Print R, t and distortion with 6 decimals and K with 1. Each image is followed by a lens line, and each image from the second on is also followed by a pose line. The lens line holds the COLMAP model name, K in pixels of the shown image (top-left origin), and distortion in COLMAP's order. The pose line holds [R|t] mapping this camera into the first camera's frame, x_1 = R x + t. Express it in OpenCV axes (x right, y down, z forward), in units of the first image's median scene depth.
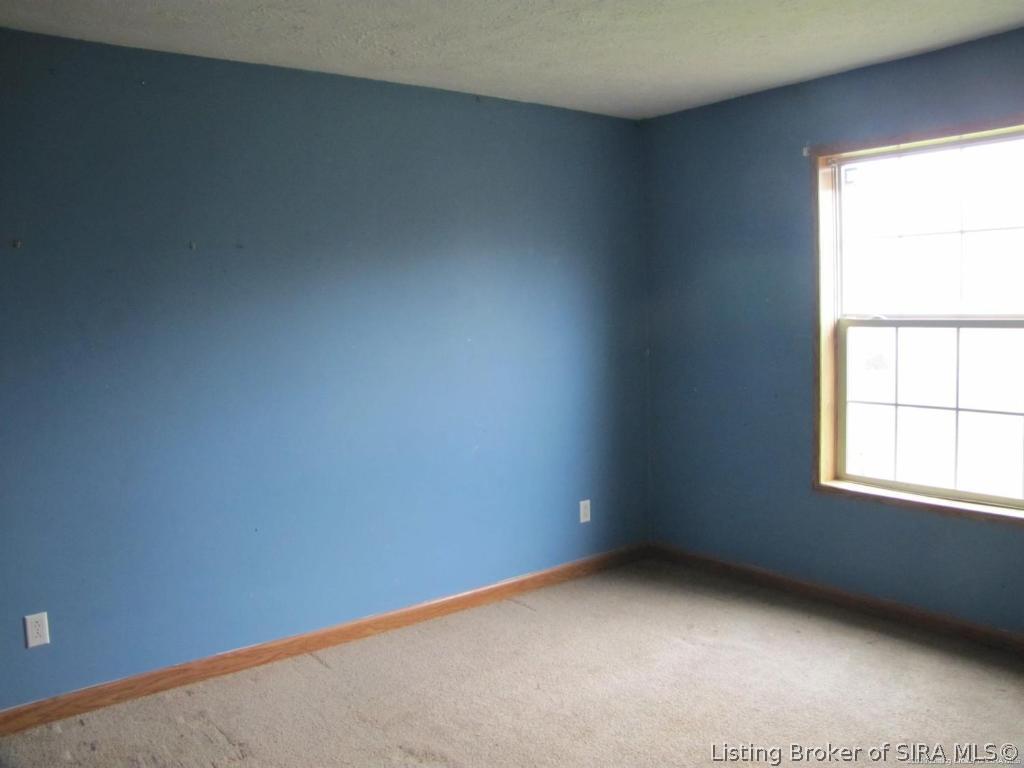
lens RADIAL K [[854.0, 0, 512.0], [0, 854.0, 384.0], [0, 0, 1]] dist [-0.207388, 0.205932]
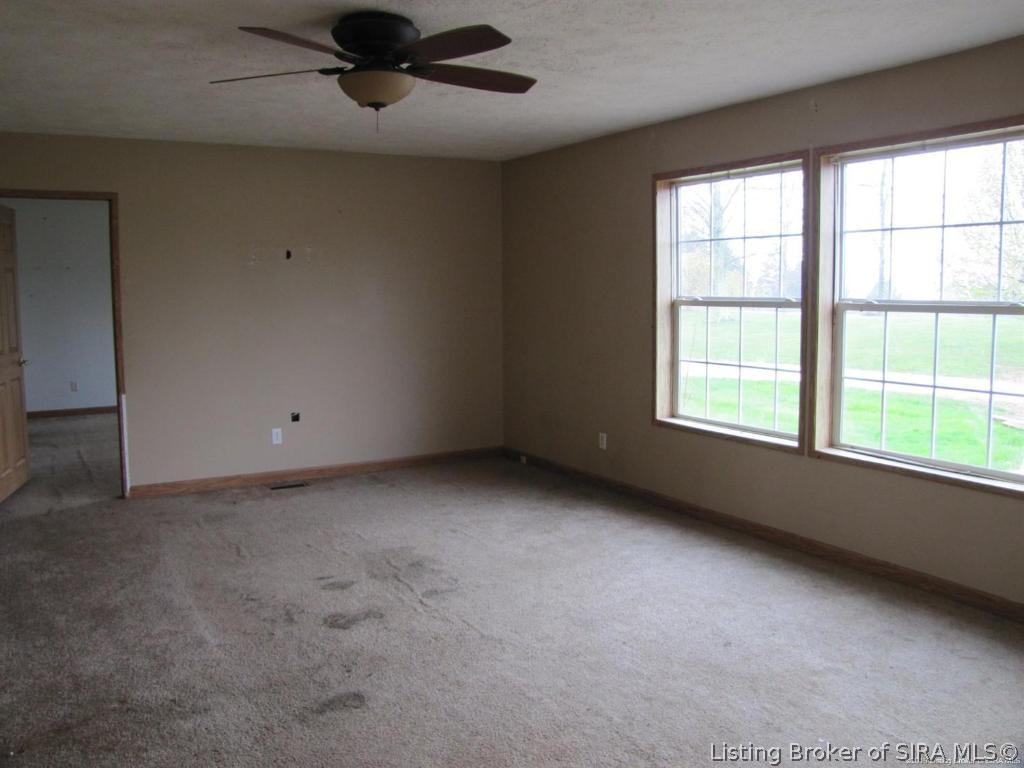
lens RADIAL K [[854.0, 0, 512.0], [0, 854.0, 384.0], [0, 0, 1]] dist [-0.207388, 0.205932]
pose [[0.987131, 0.038310, -0.155256, 0.347424], [-0.033849, 0.998937, 0.031277, 0.026473], [0.156289, -0.025619, 0.987379, -0.414853]]
